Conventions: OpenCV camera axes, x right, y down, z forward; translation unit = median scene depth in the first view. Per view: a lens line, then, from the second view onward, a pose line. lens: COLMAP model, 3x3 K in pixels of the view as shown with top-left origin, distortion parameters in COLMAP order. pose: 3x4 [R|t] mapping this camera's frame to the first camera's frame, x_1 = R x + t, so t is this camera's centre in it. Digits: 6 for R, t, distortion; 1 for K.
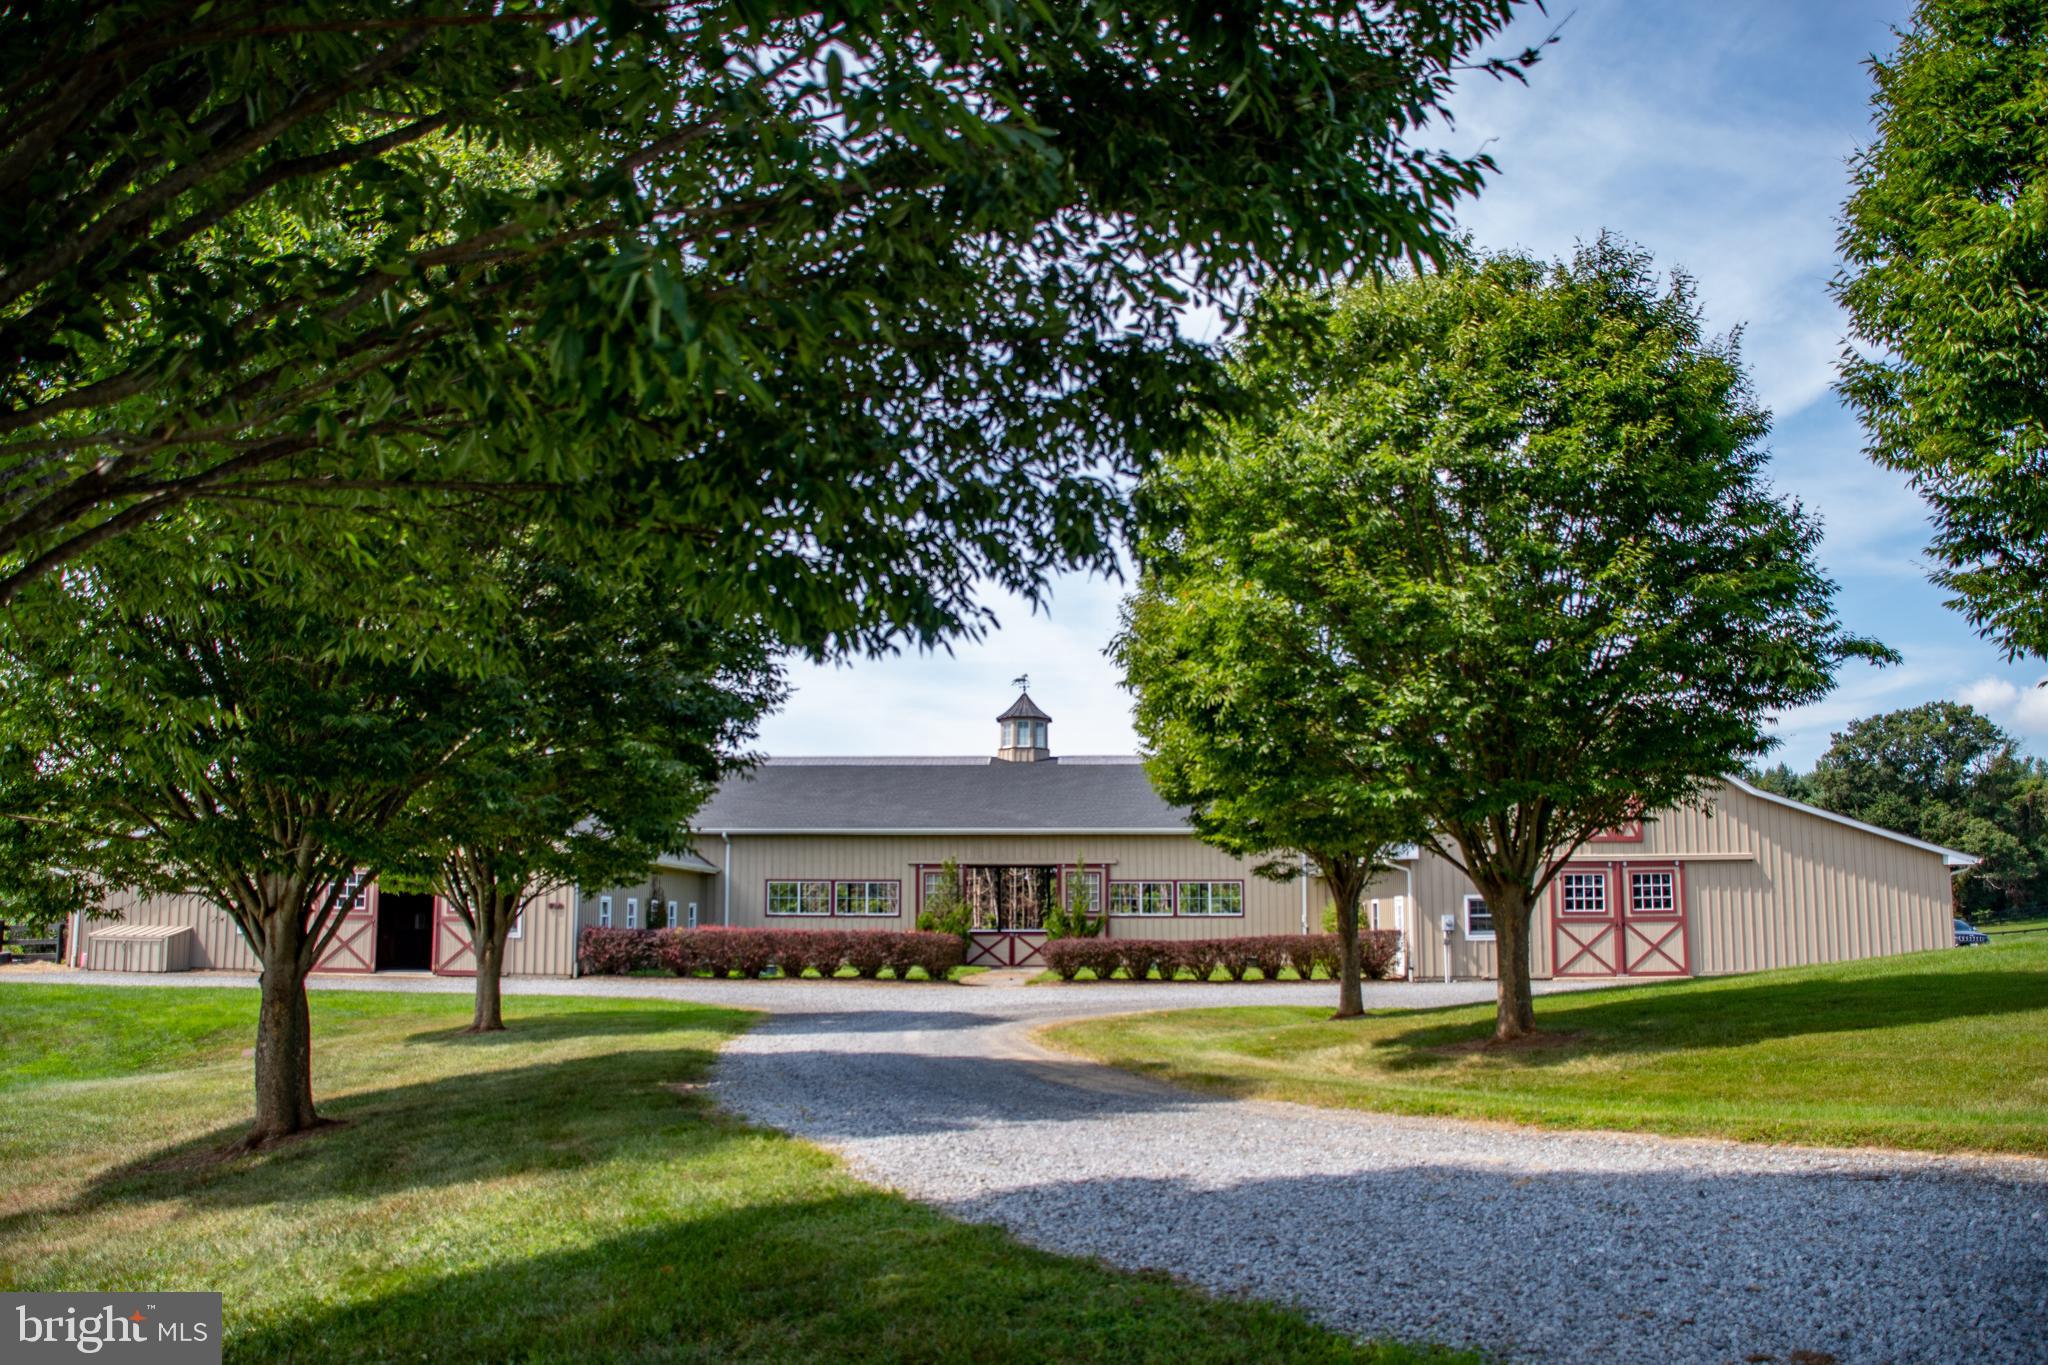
lens RADIAL K [[1652.7, 0, 1024.0], [0, 1652.7, 682.5], [0, 0, 1]] dist [-0.168226, 0.113119]
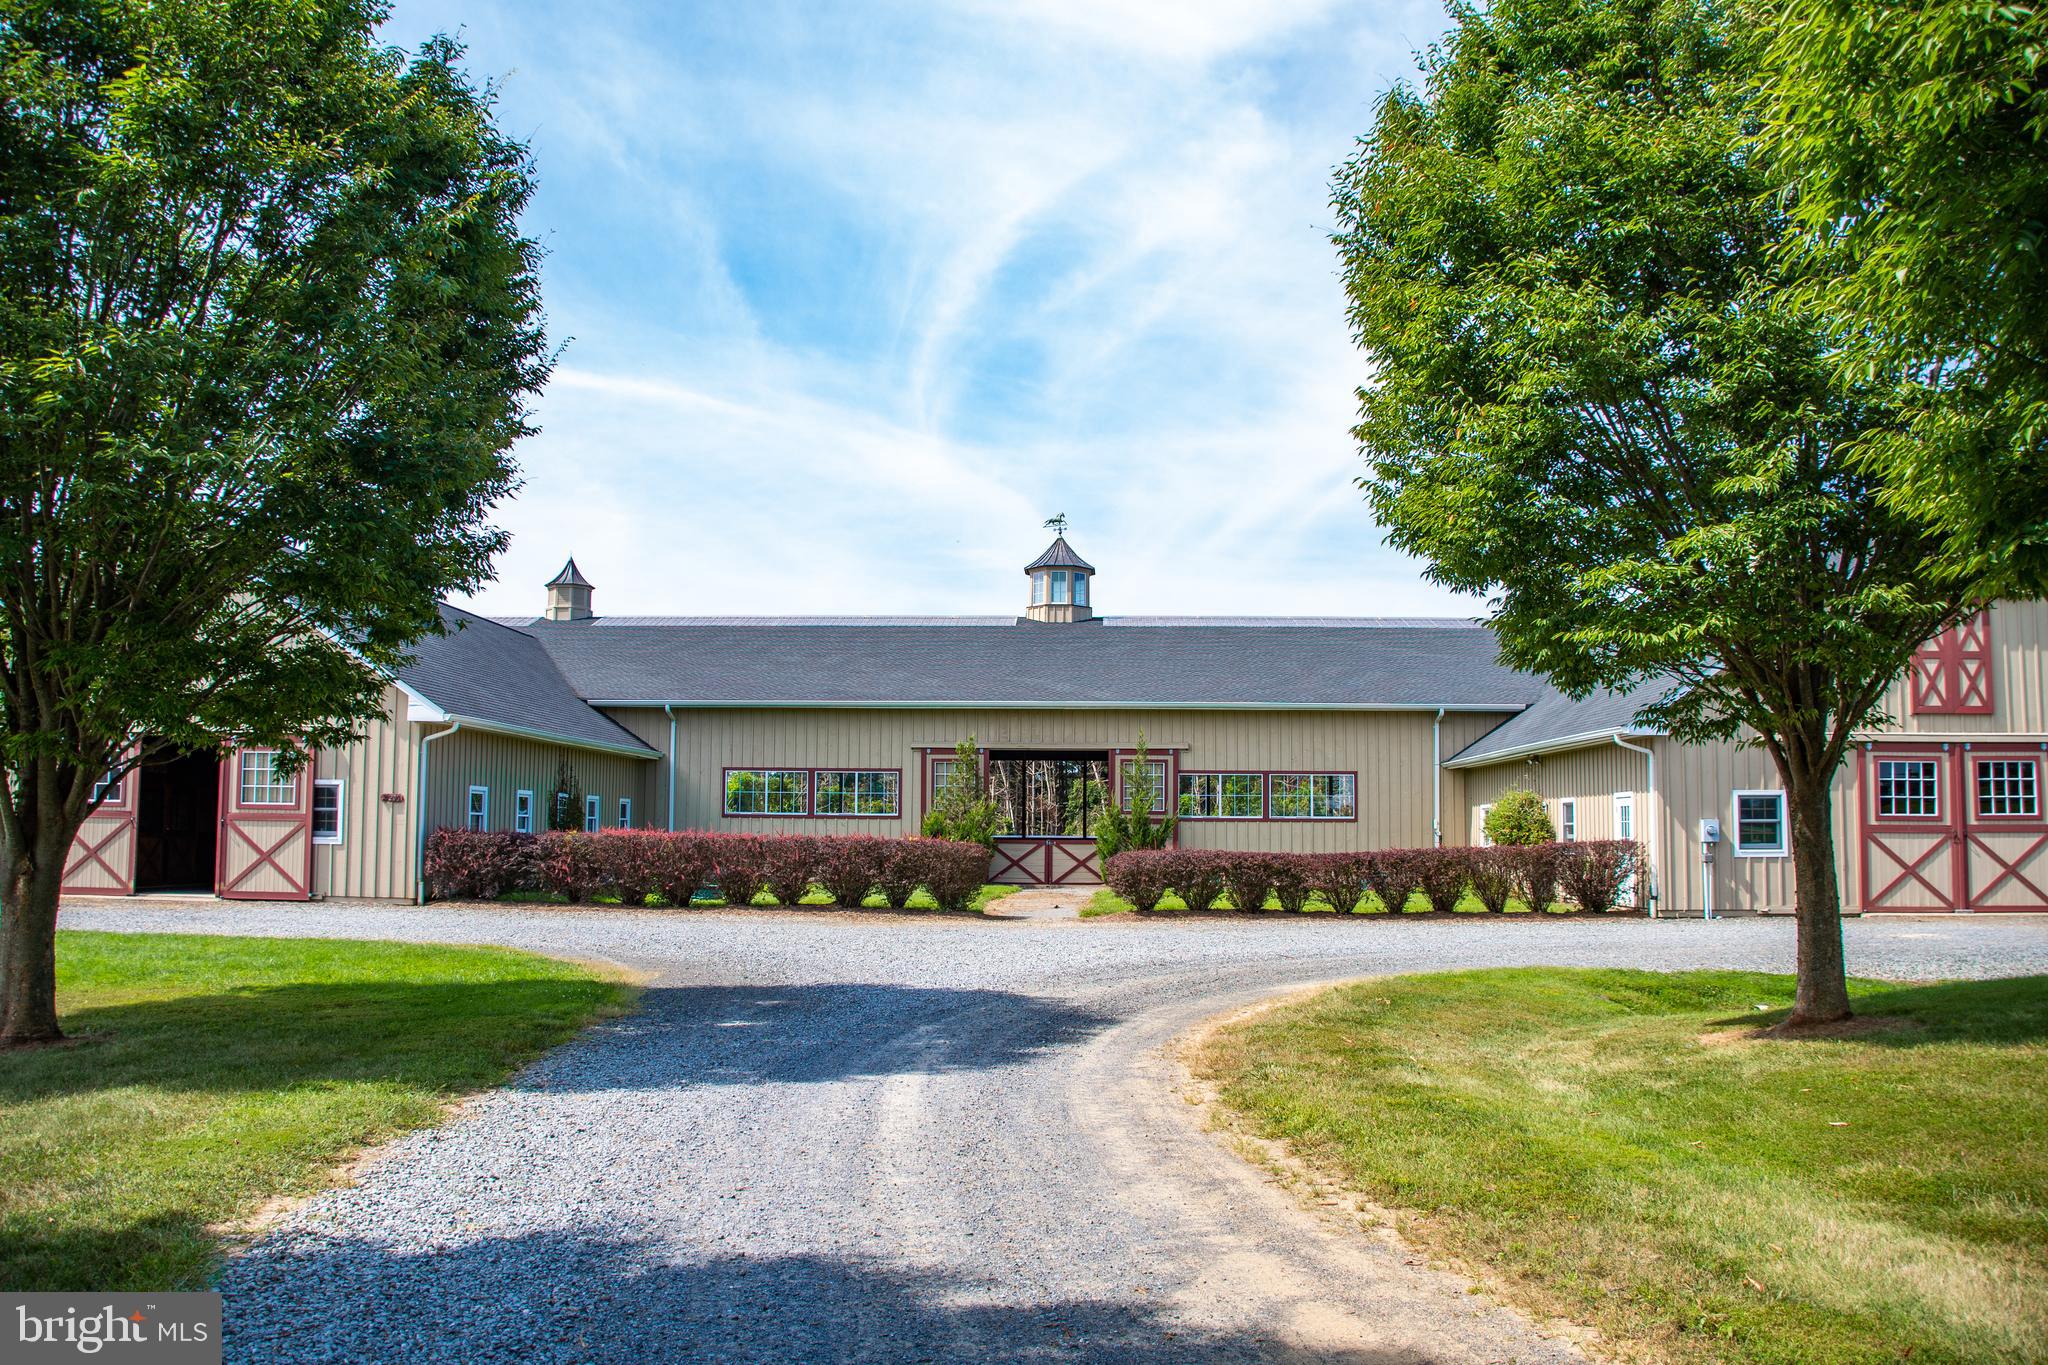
lens RADIAL K [[1652.7, 0, 1024.0], [0, 1652.7, 682.5], [0, 0, 1]] dist [-0.168226, 0.113119]
pose [[0.999966, 0.006532, -0.005024, -0.019945], [-0.006234, 0.998345, 0.057168, 0.048392], [0.005389, -0.057135, 0.998352, 0.327397]]
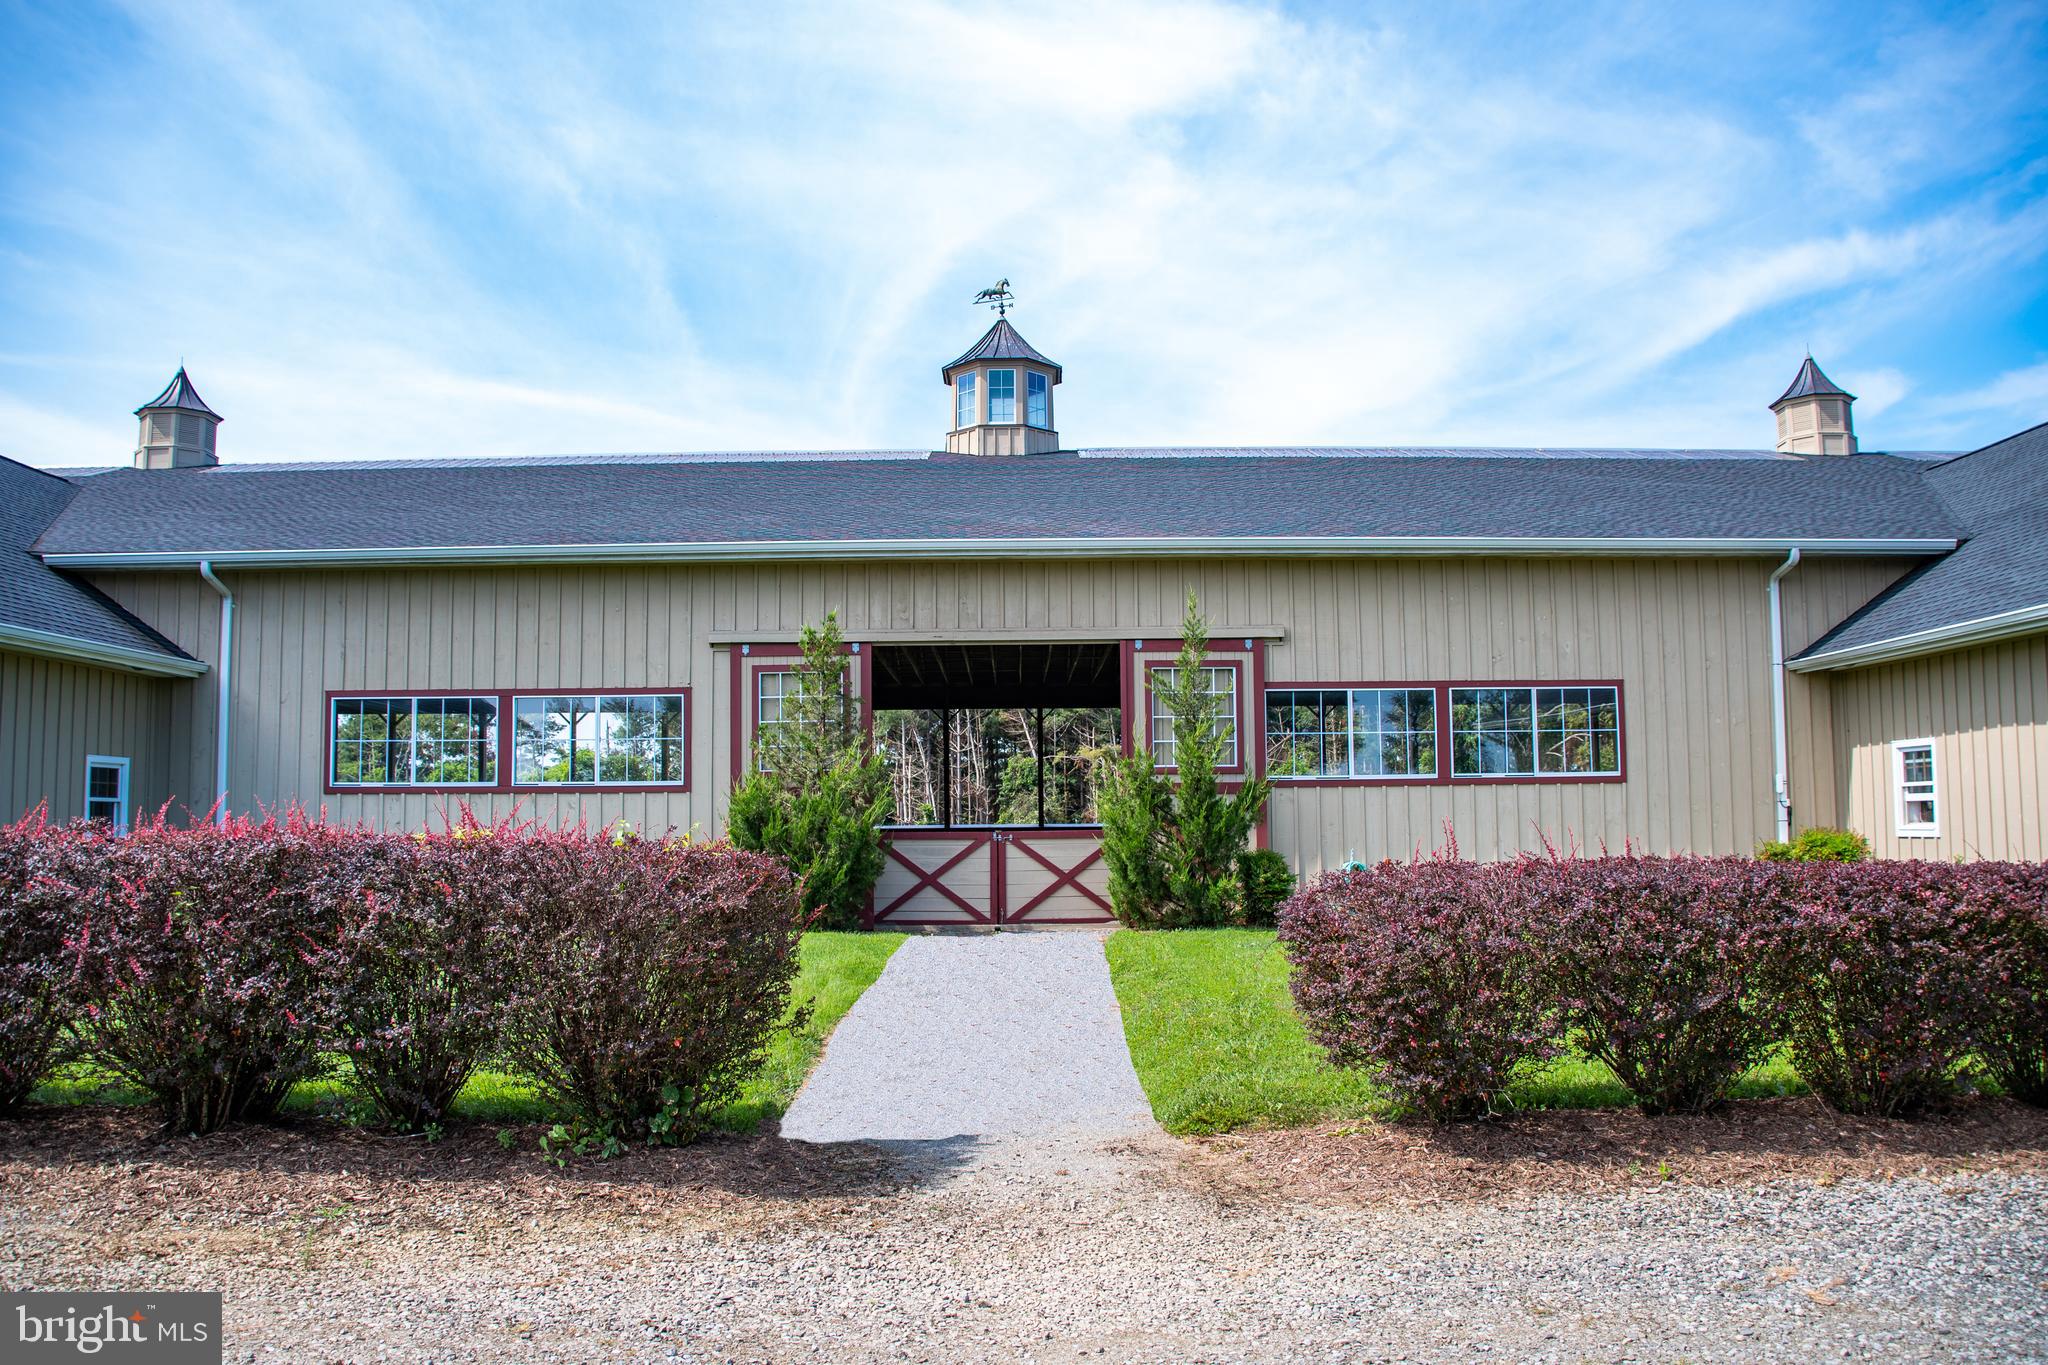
lens RADIAL K [[1652.7, 0, 1024.0], [0, 1652.7, 682.5], [0, 0, 1]] dist [-0.168226, 0.113119]
pose [[0.999106, -0.006407, 0.041780, -0.021561], [0.003790, 0.998043, 0.062412, 0.126324], [-0.042098, -0.062198, 0.997176, 0.834946]]
